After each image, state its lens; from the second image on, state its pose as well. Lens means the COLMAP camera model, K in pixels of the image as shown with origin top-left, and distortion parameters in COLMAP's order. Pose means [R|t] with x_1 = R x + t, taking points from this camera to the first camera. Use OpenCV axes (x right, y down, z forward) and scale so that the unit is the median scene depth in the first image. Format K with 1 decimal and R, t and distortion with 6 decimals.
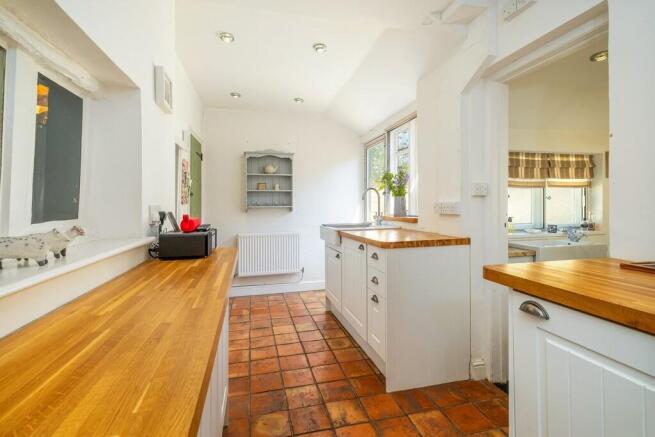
lens RADIAL K [[299.4, 0, 328.8], [0, 299.4, 210.6], [0, 0, 1]] dist [0.011385, 0.000079]
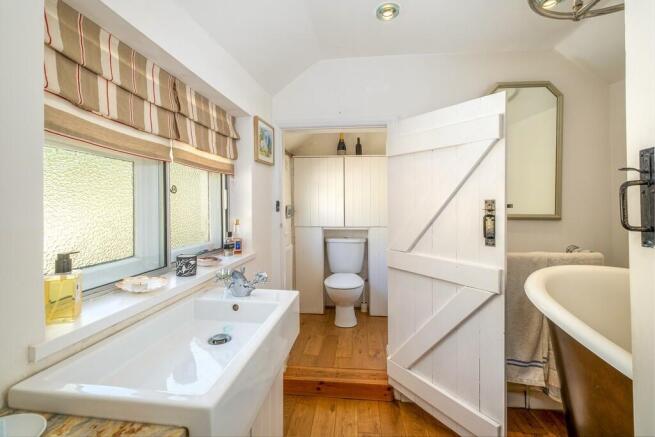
lens RADIAL K [[299.4, 0, 328.8], [0, 299.4, 210.6], [0, 0, 1]] dist [0.011385, 0.000079]
pose [[0.358619, -0.009474, 0.933436, 0.423129], [0.004589, 0.999954, 0.008387, -0.016684], [-0.933473, 0.001276, 0.358646, 0.659899]]
